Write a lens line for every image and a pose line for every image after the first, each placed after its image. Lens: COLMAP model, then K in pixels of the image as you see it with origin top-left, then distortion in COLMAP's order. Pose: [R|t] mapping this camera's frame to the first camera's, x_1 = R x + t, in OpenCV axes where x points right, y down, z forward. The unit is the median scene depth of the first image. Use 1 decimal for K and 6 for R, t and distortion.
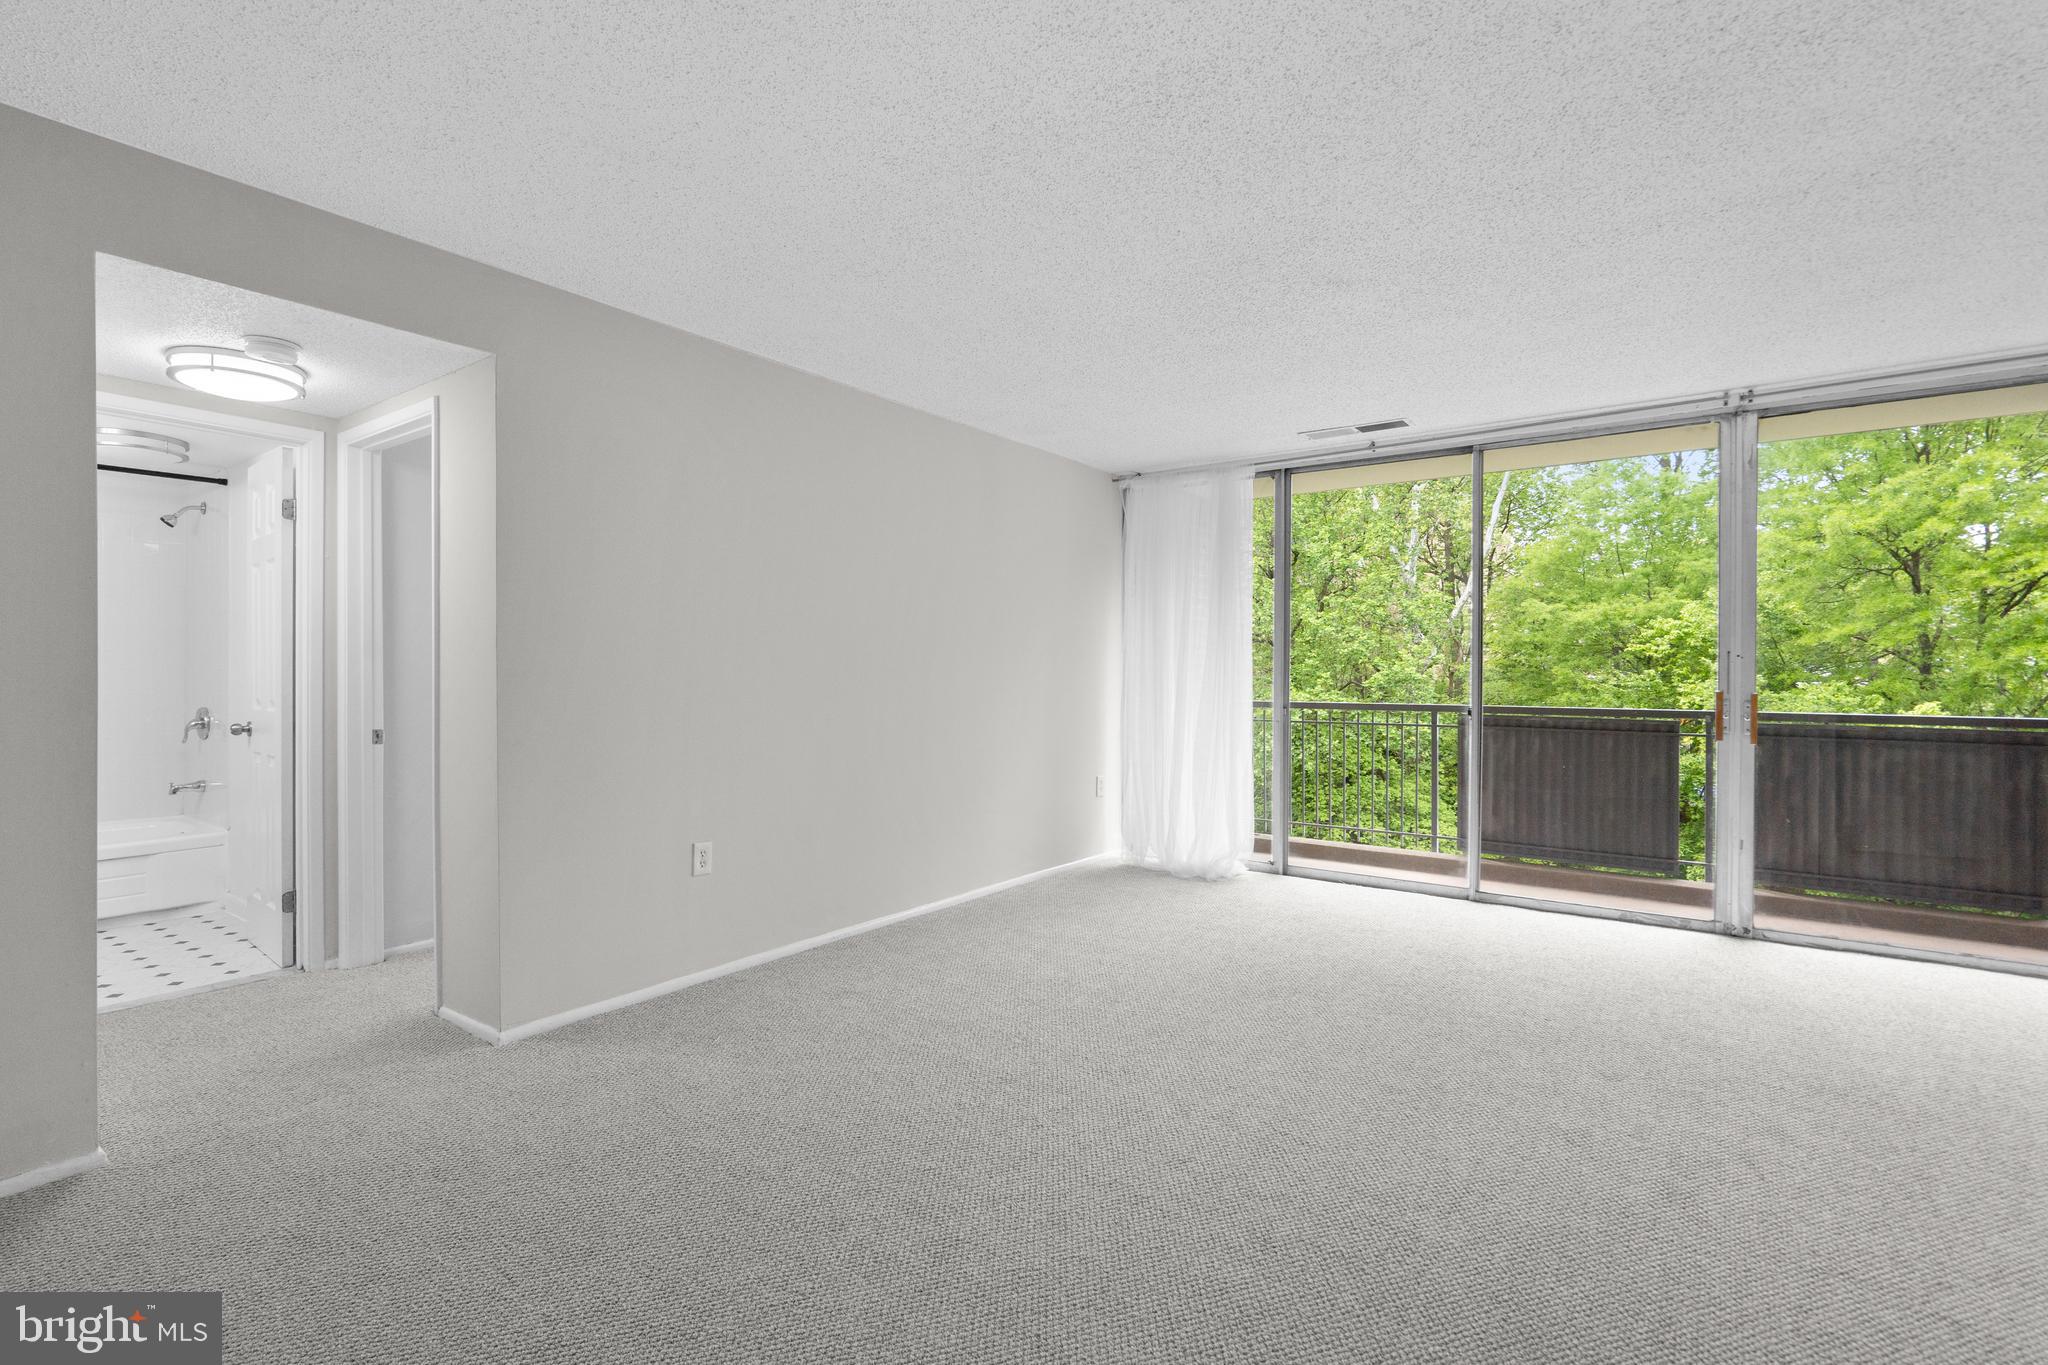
lens RADIAL K [[945.4, 0, 1027.6], [0, 945.4, 676.1], [0, 0, 1]] dist [0.001877, 0.001007]
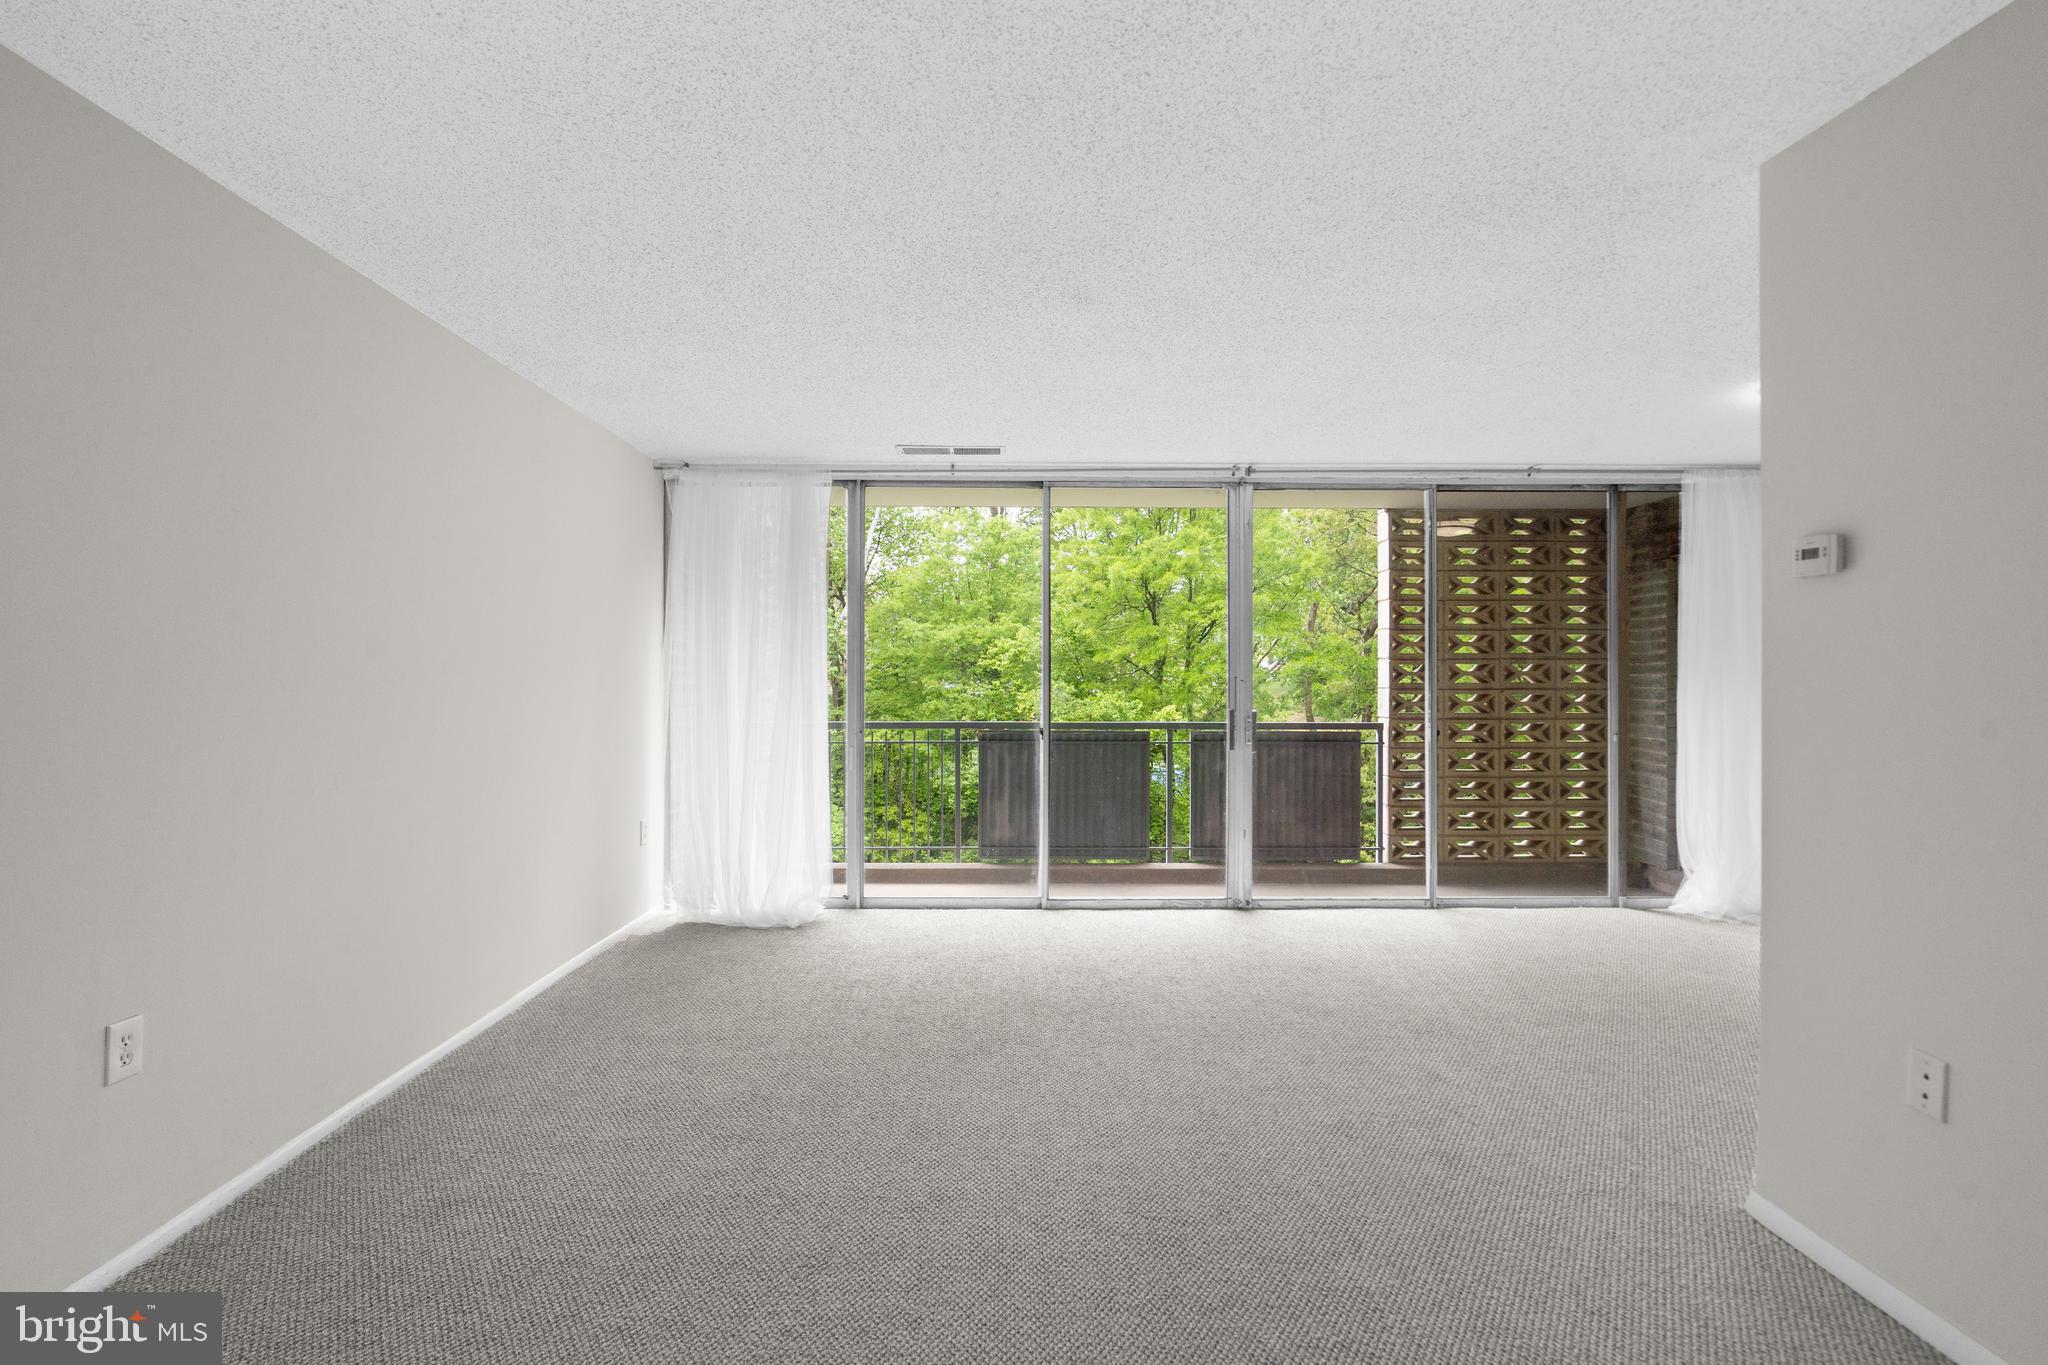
lens RADIAL K [[934.1, 0, 1013.8], [0, 934.1, 679.9], [0, 0, 1]] dist [-0.004747, 0.005008]
pose [[0.802734, -0.001026, 0.596336, -0.158764], [0.004652, 0.999979, -0.004542, -0.013322], [-0.596319, 0.006420, 0.802722, 0.151813]]
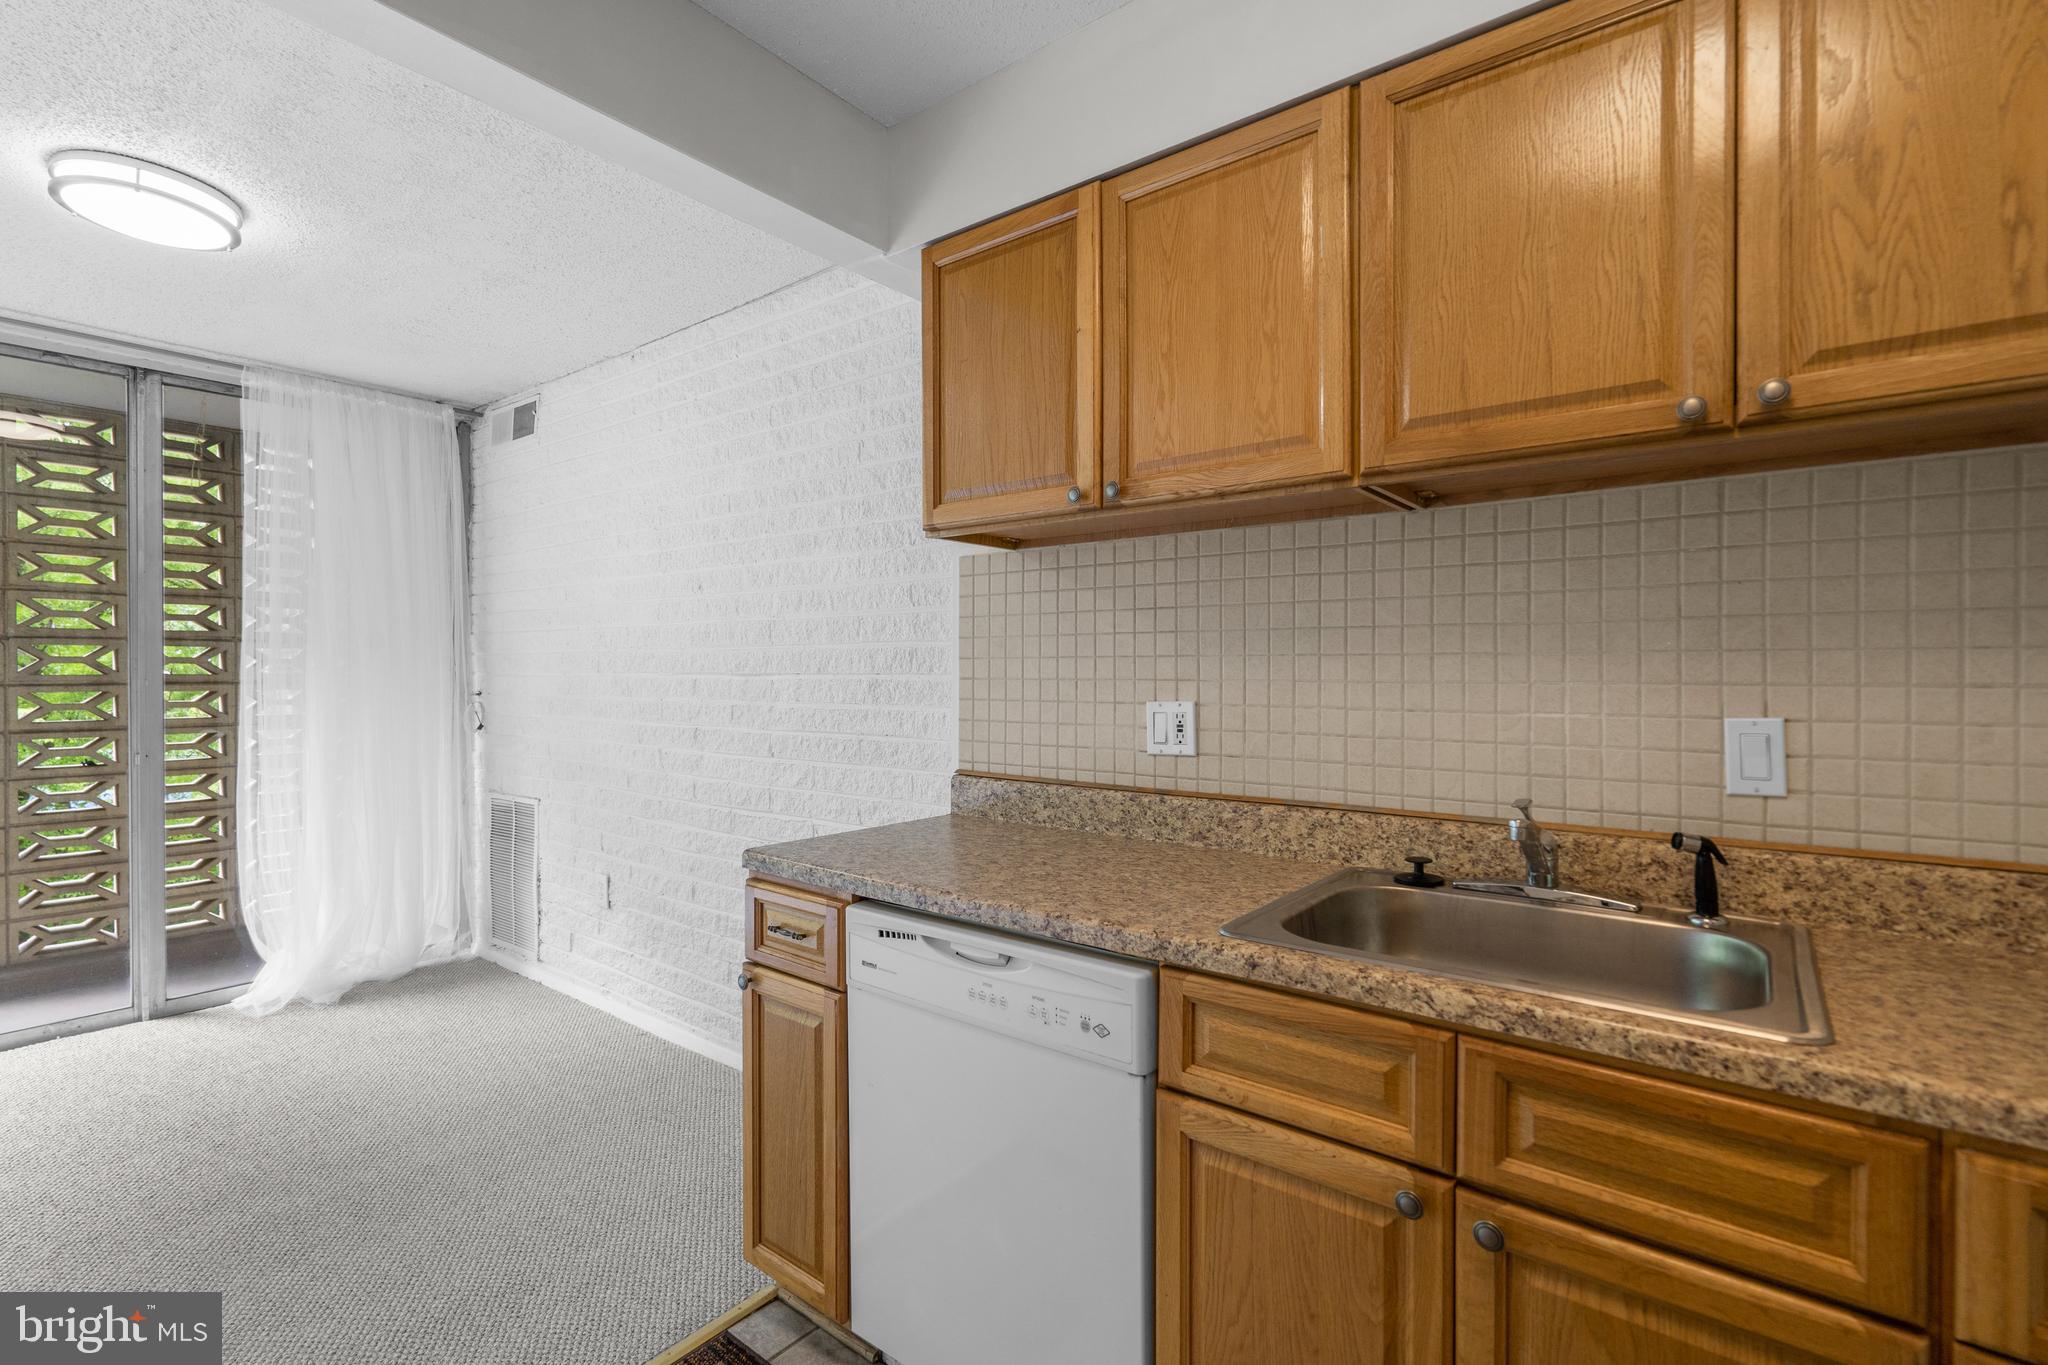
lens RADIAL K [[959.4, 0, 1020.9], [0, 959.4, 685.4], [0, 0, 1]] dist [-0.012756, -0.000112]
pose [[0.054448, -0.024589, 0.998214, 0.291731], [0.008946, 0.999669, 0.024136, -0.015015], [-0.998477, 0.007616, 0.054650, -0.060964]]
